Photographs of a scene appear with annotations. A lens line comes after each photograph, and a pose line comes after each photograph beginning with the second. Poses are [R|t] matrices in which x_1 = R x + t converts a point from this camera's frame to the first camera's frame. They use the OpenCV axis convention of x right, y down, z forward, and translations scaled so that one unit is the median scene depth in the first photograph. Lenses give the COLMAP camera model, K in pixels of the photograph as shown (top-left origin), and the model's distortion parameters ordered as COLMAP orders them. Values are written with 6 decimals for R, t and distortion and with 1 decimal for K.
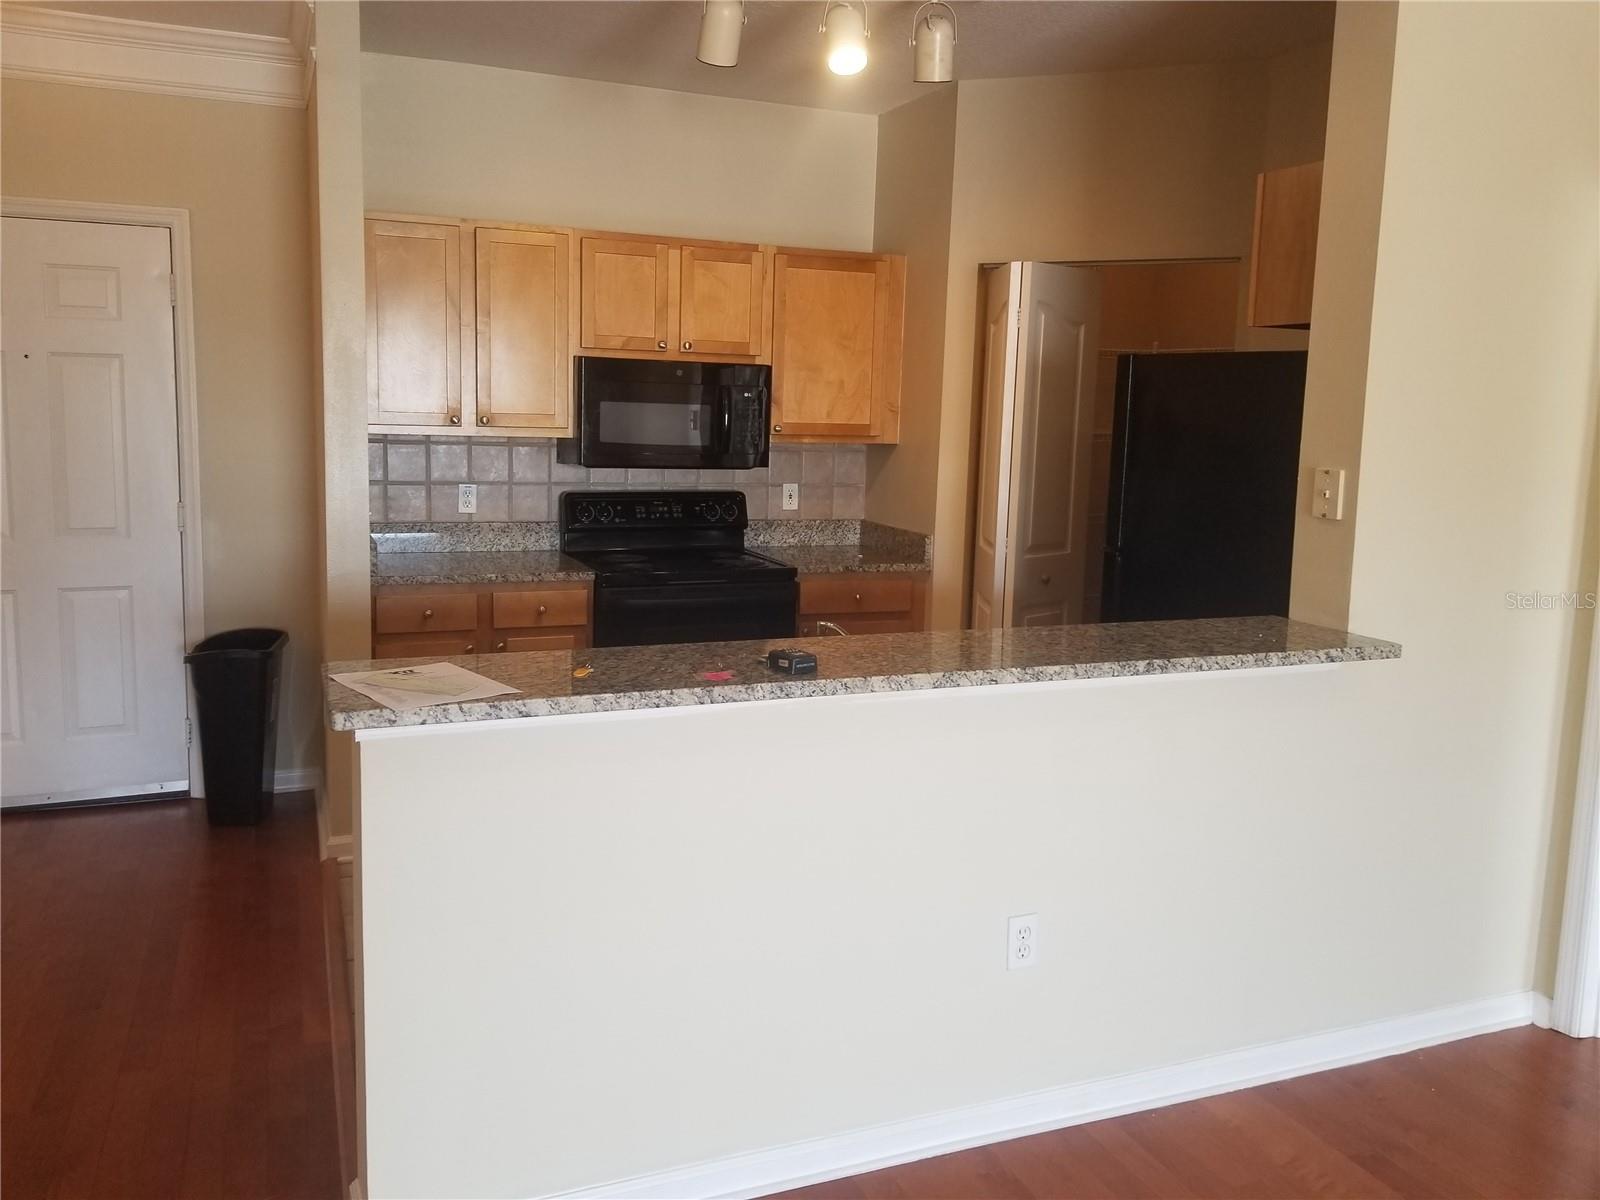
lens RADIAL K [[1246.3, 0, 744.5], [0, 1246.3, 593.2], [0, 0, 1]] dist [0.114843, -0.182634]
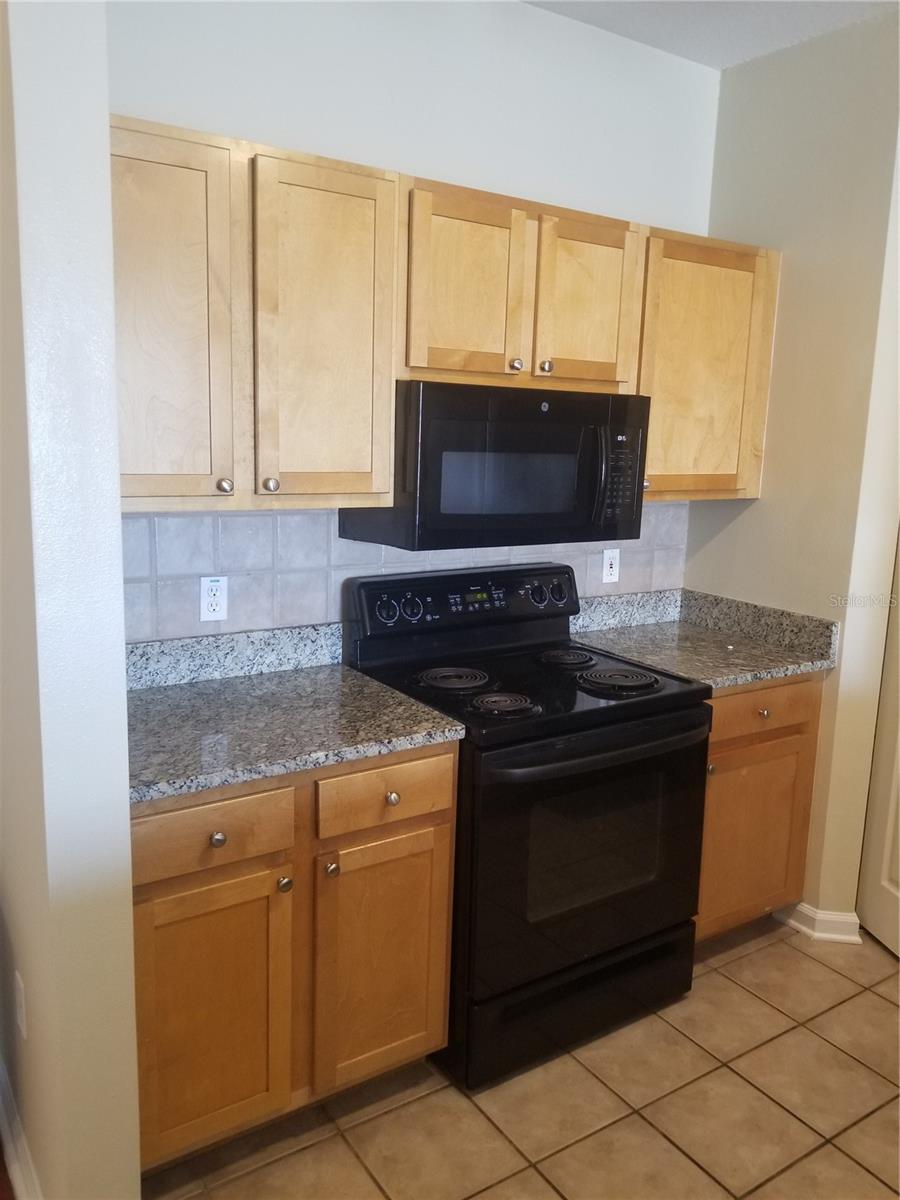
lens RADIAL K [[934.7, 0, 450.0], [0, 934.7, 600.0], [0, 0, 1]] dist [0.114843, -0.182634]
pose [[0.974350, -0.038143, 0.221783, -0.208351], [0.029607, 0.998692, 0.041688, -0.090939], [-0.223083, -0.034052, 0.974205, 0.492646]]
